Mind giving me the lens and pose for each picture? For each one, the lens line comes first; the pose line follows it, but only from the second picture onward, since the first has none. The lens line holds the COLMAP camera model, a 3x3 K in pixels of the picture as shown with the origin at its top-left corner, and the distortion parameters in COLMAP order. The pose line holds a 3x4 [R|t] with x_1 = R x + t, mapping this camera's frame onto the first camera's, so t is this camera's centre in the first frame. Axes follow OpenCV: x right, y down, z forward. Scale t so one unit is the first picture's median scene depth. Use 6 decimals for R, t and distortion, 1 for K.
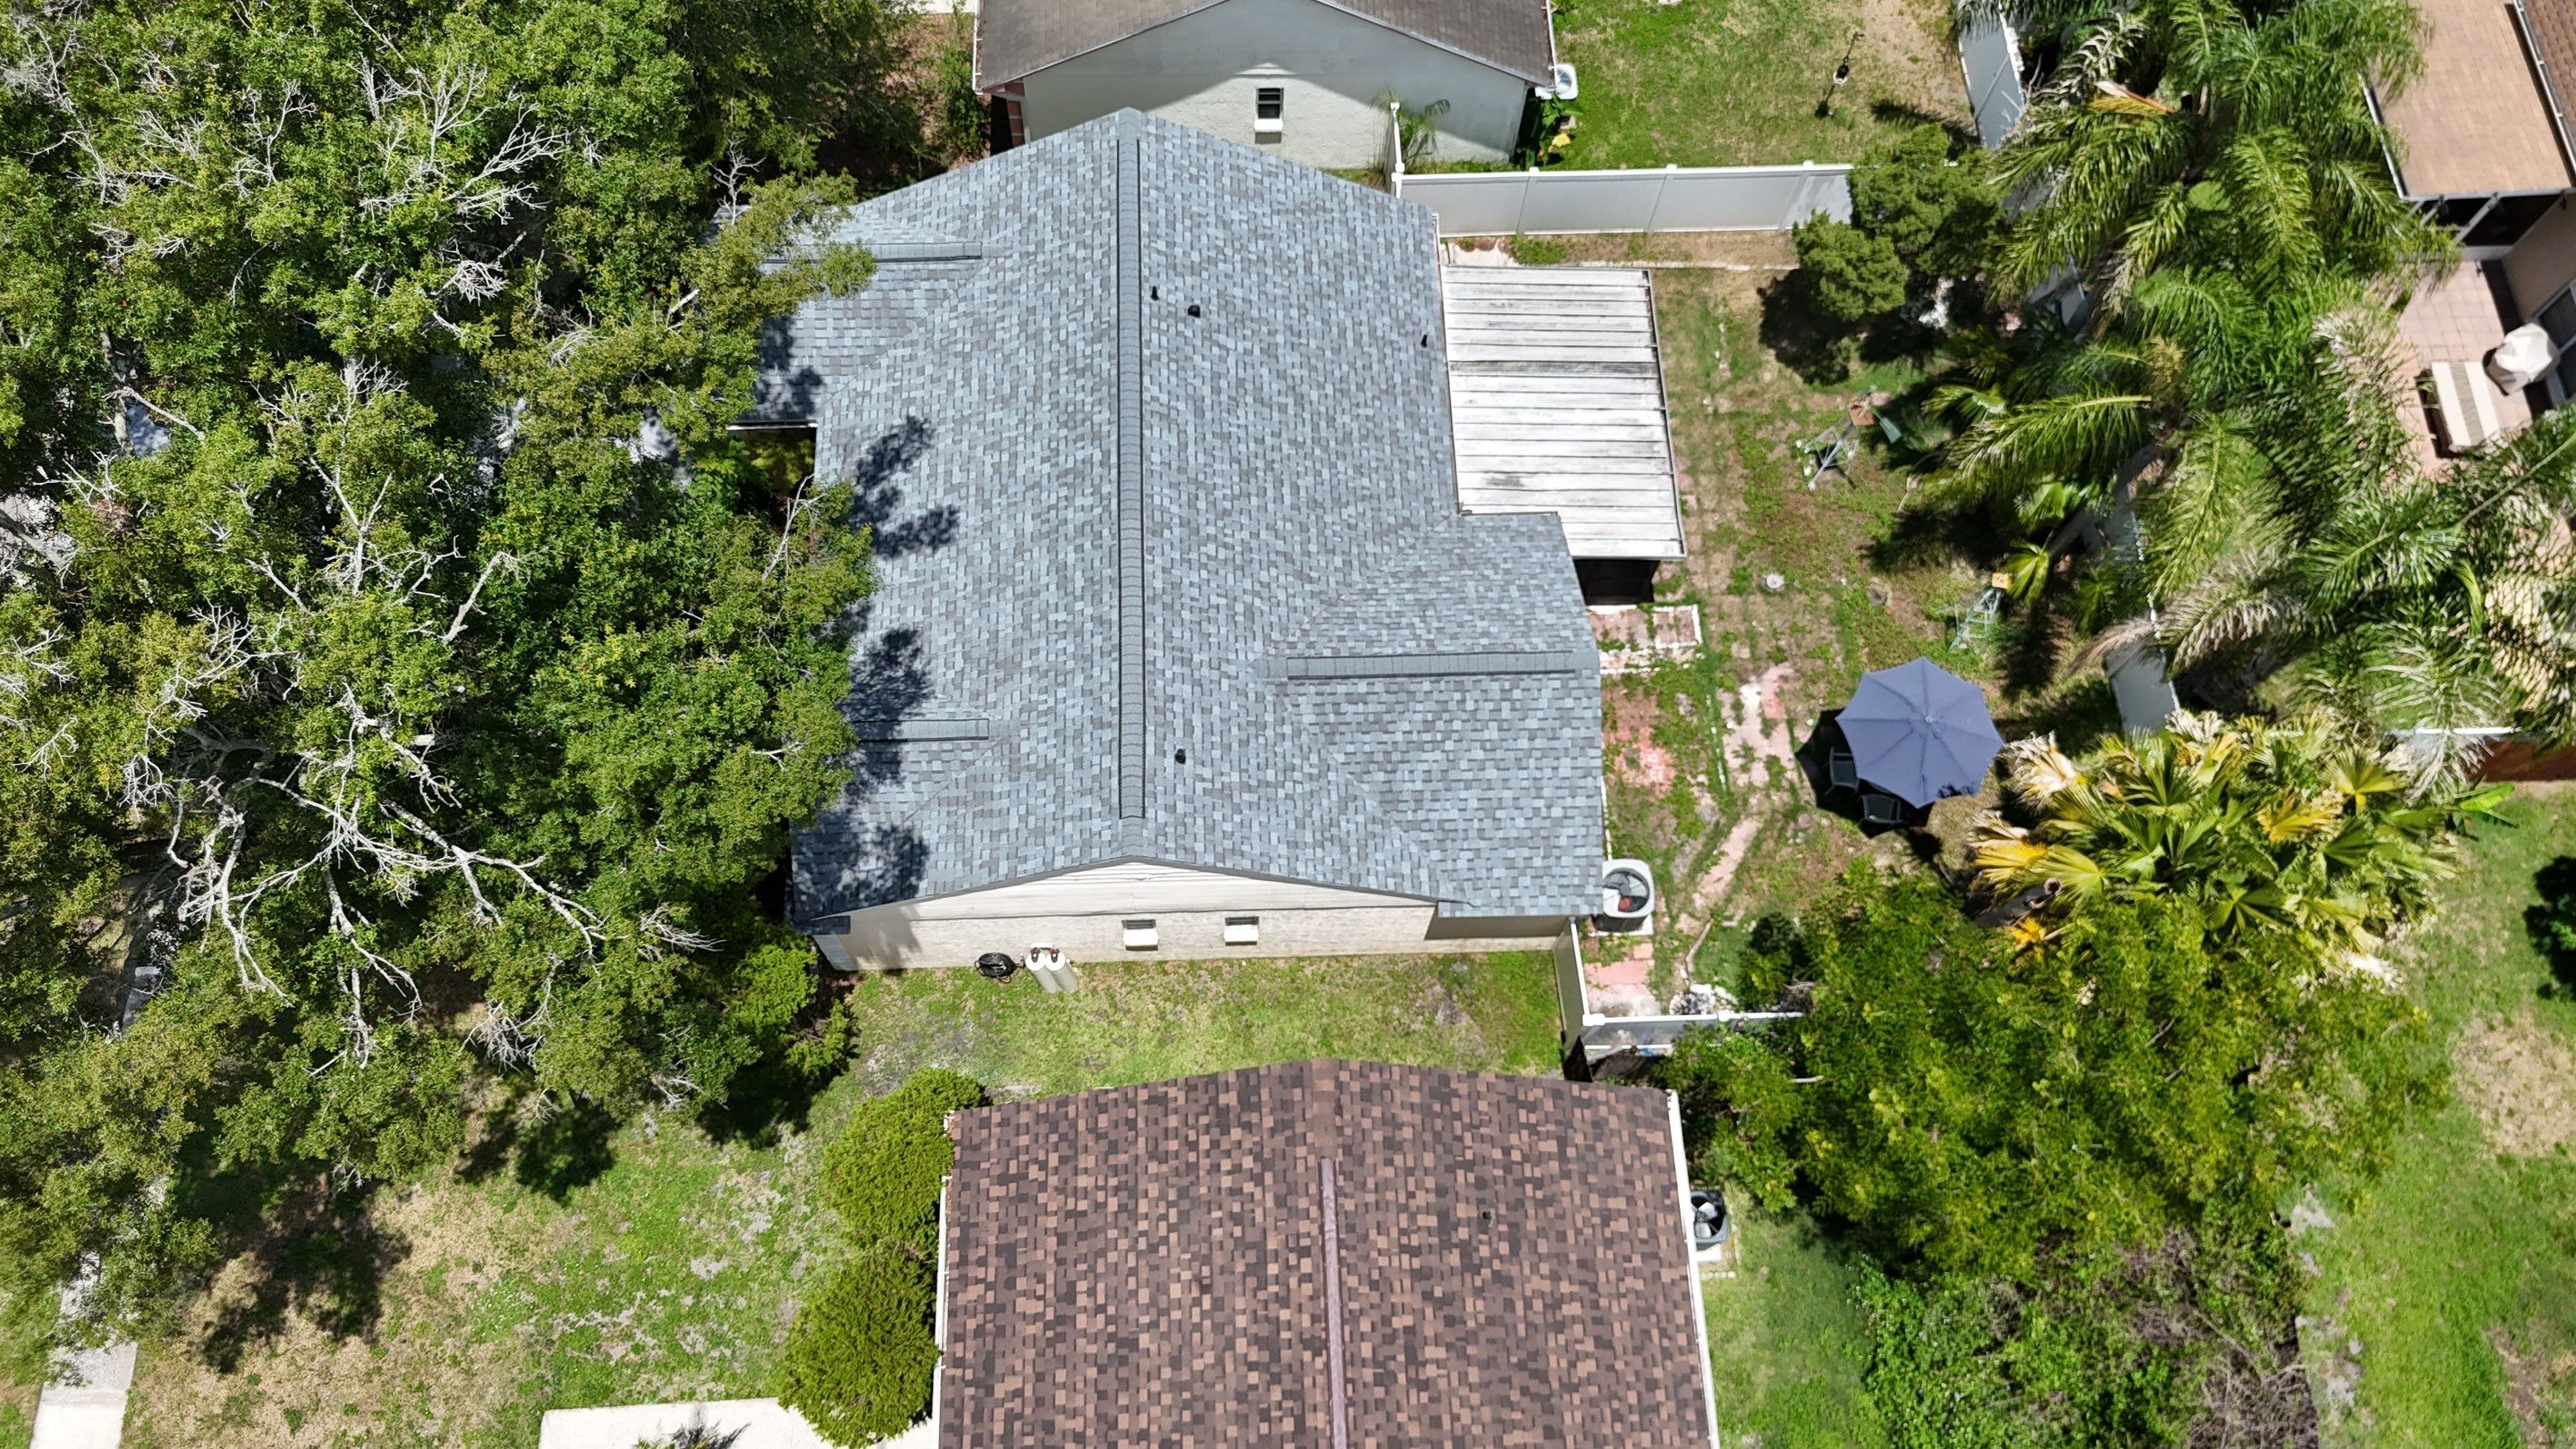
lens RADIAL K [[1915.2, 0, 1269.6], [0, 1915.2, 717.4], [0, 0, 1]] dist [0.060295, -0.068889]
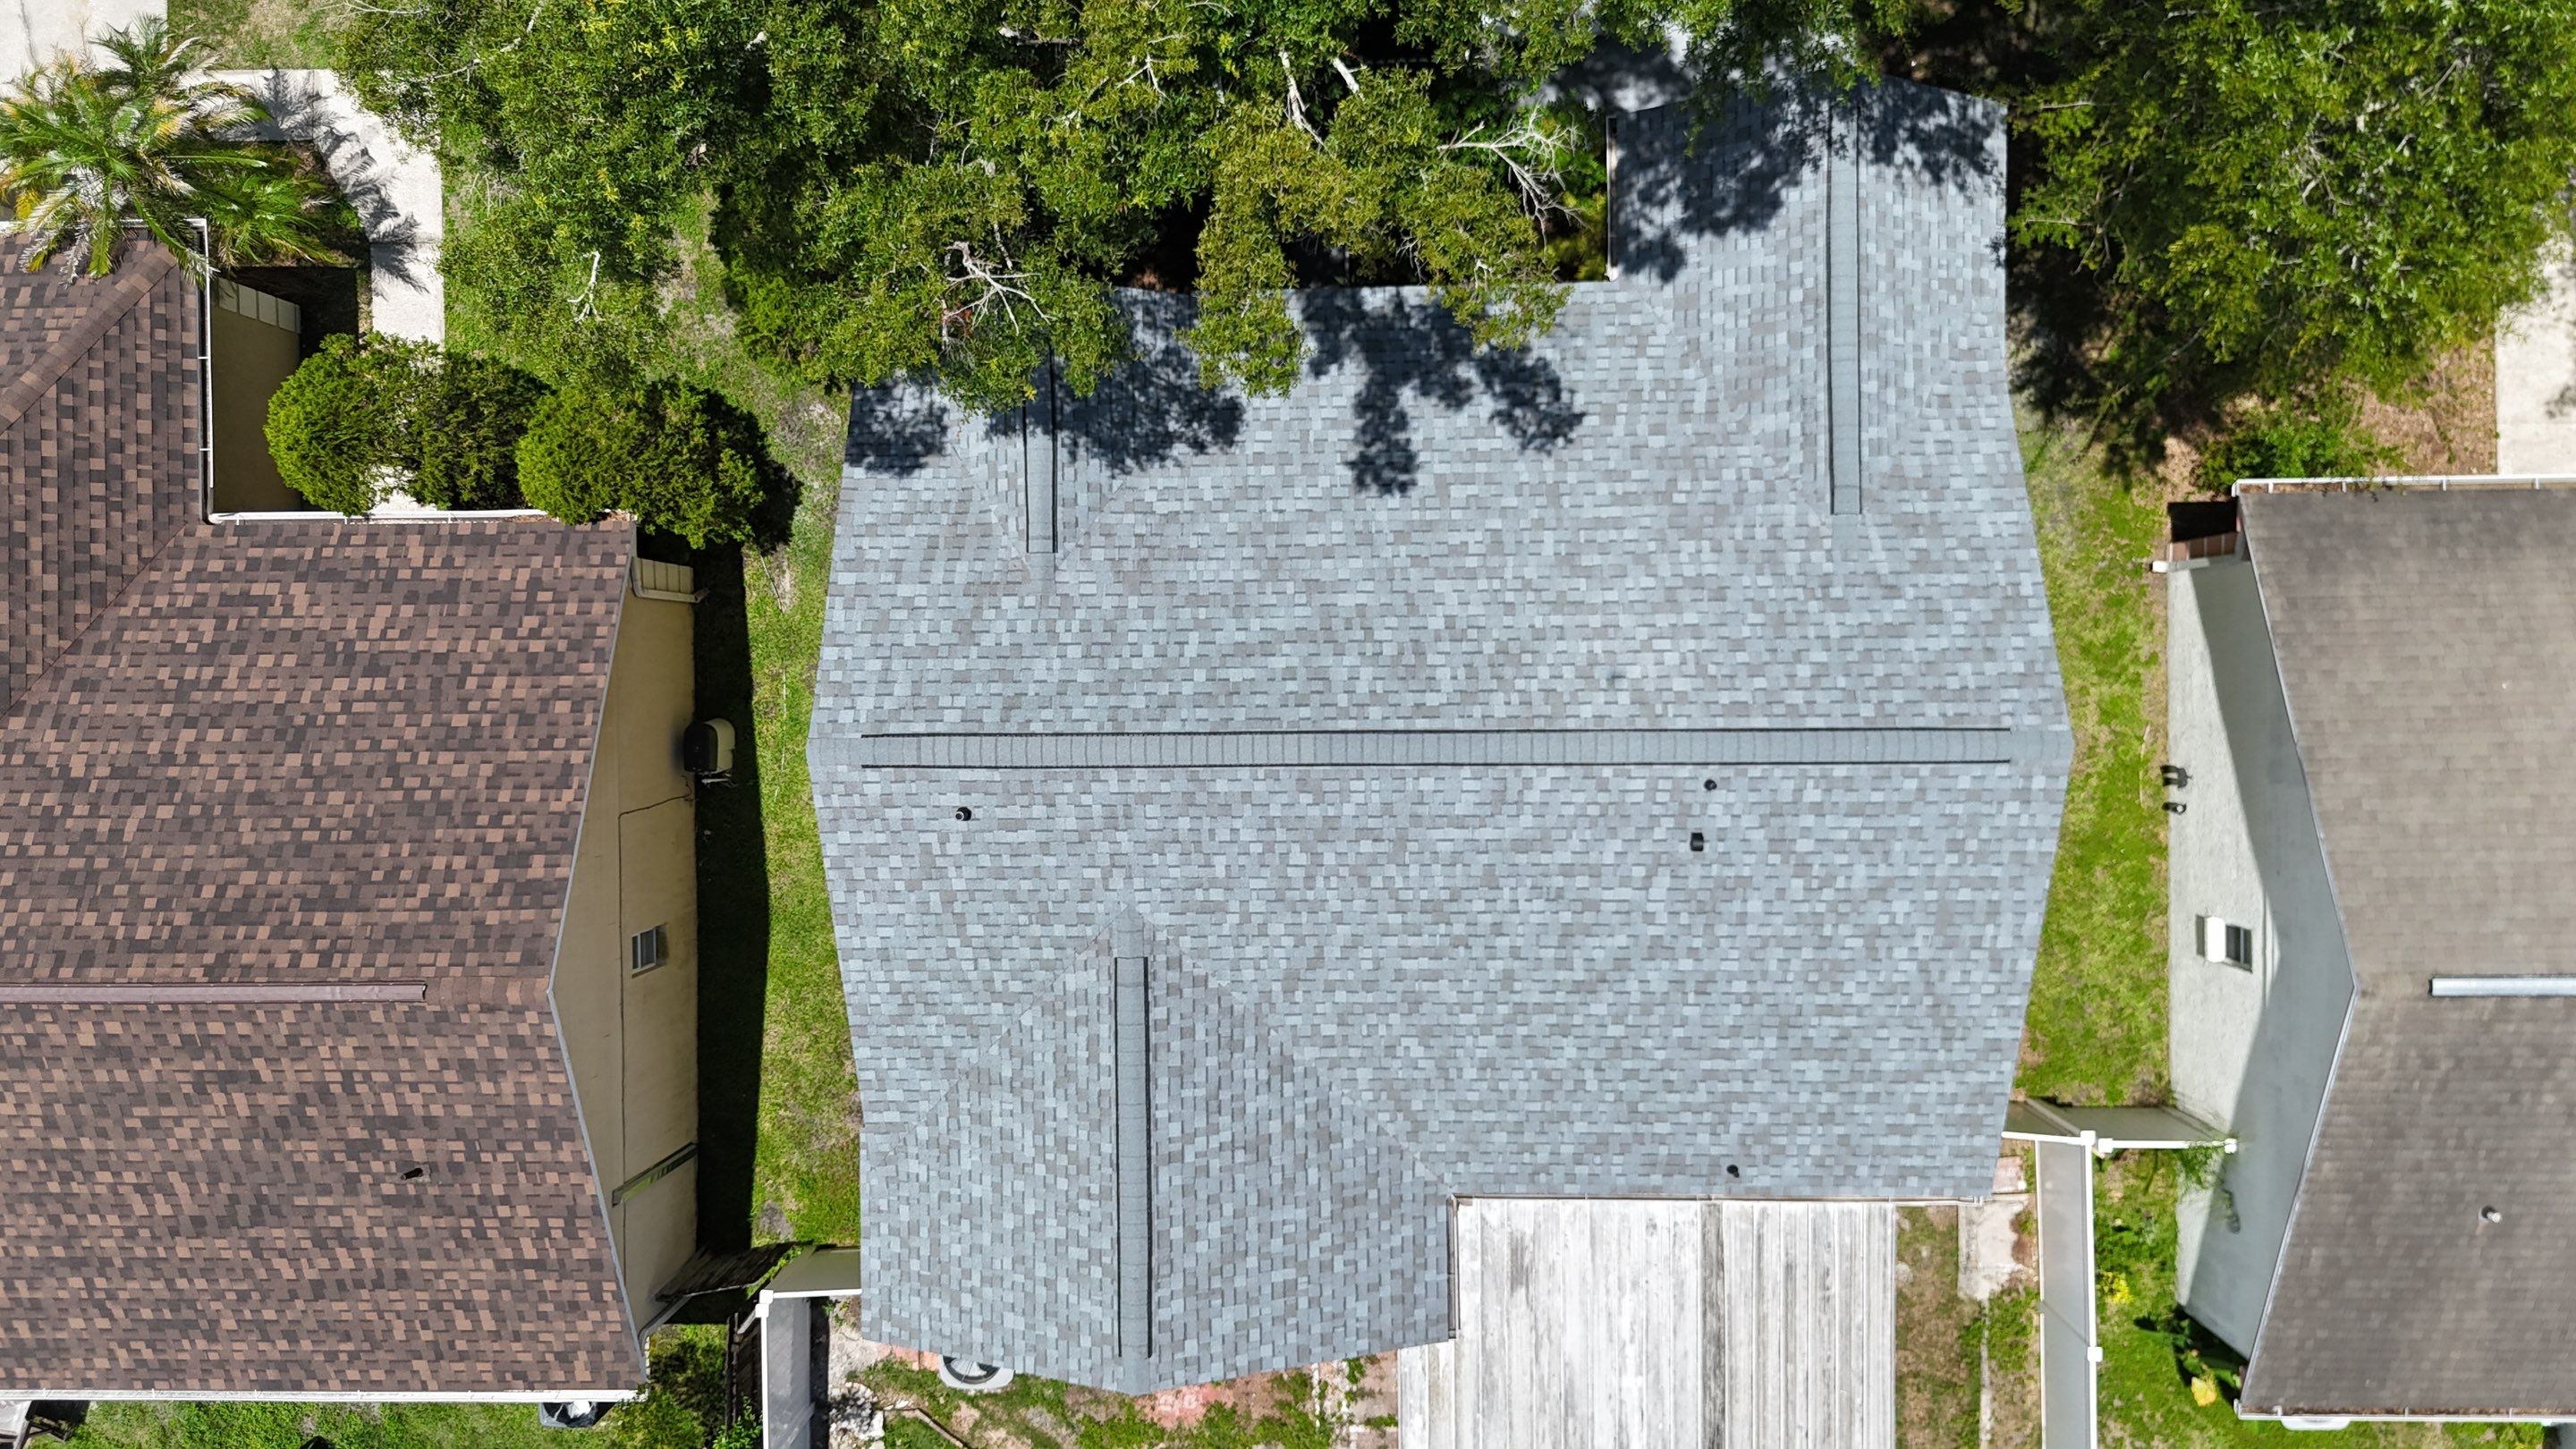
lens RADIAL K [[1915.2, 0, 1285.1], [0, 1915.2, 710.0], [0, 0, 1]] dist [0.060295, -0.068889]
pose [[-0.026034, 0.999607, -0.010404, -0.072007], [-0.899389, -0.018879, 0.436741, -0.360327], [0.436373, 0.020728, 0.899527, 0.336115]]
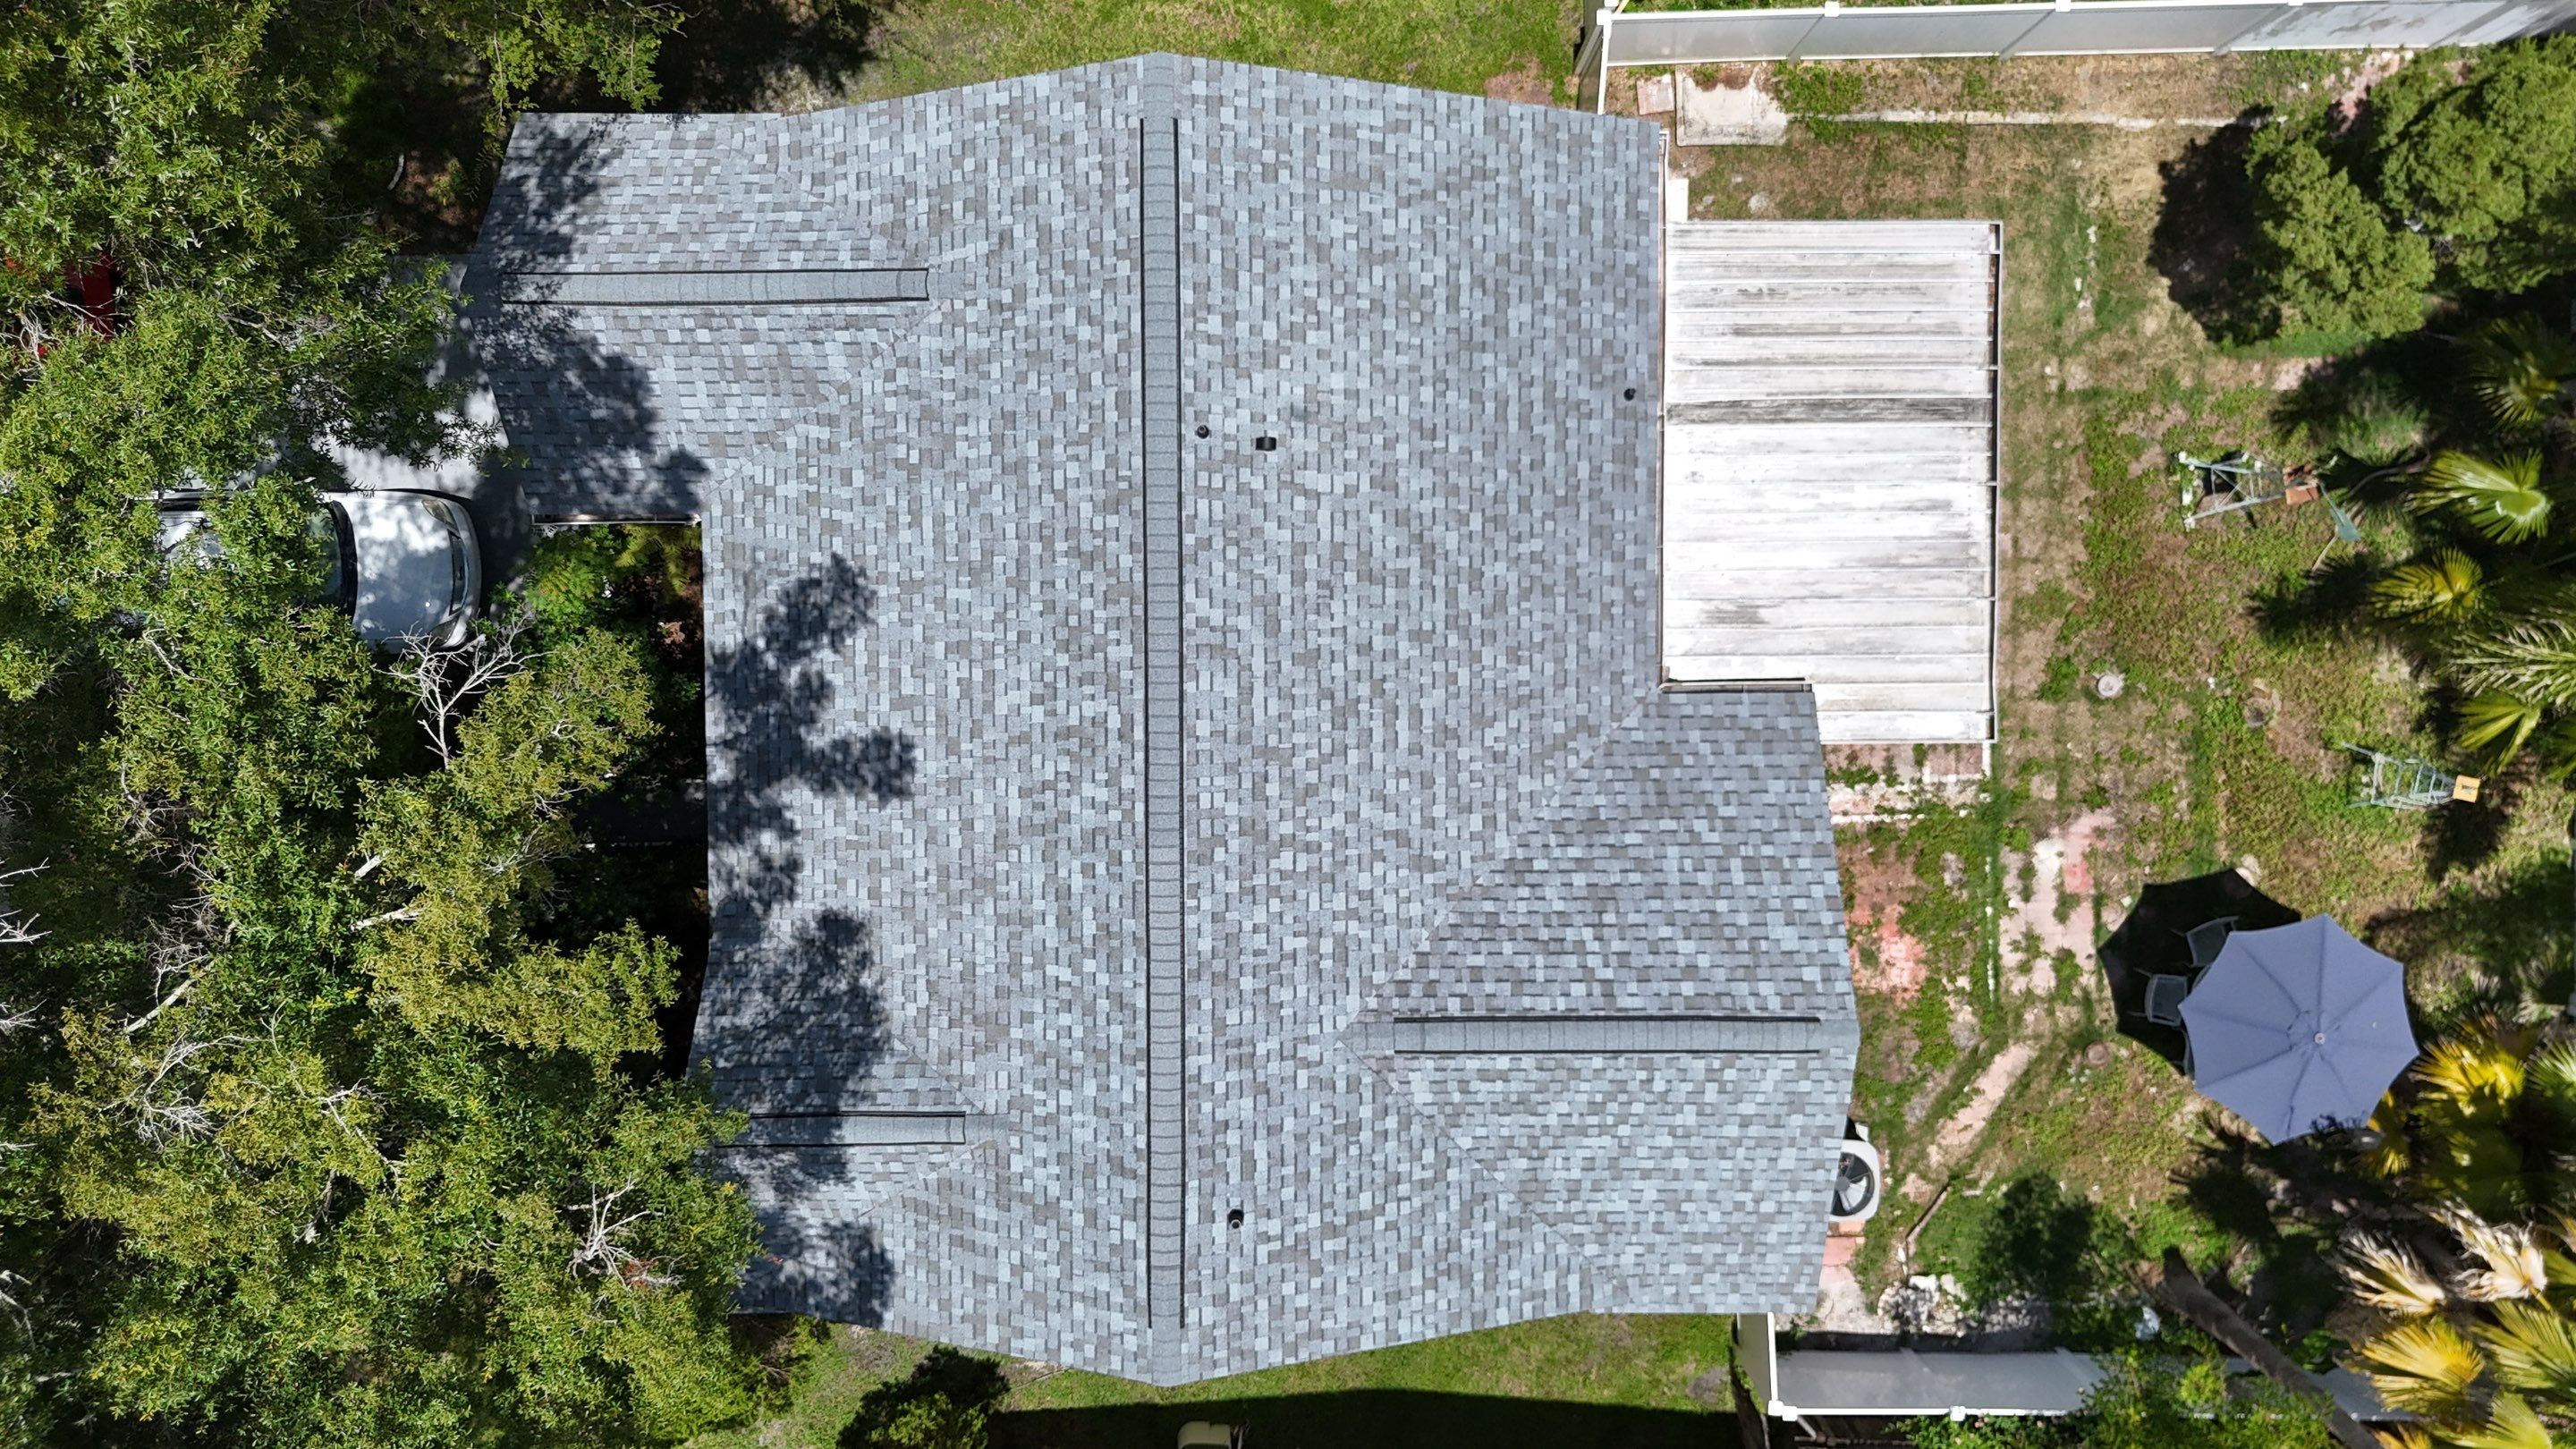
lens RADIAL K [[1915.2, 0, 1272.7], [0, 1915.2, 713.1], [0, 0, 1]] dist [0.060295, -0.068889]
pose [[0.998686, 0.029207, -0.042108, -0.008137], [-0.008327, 0.903253, 0.429028, -0.388375], [0.050565, -0.428114, 0.902309, 0.388809]]
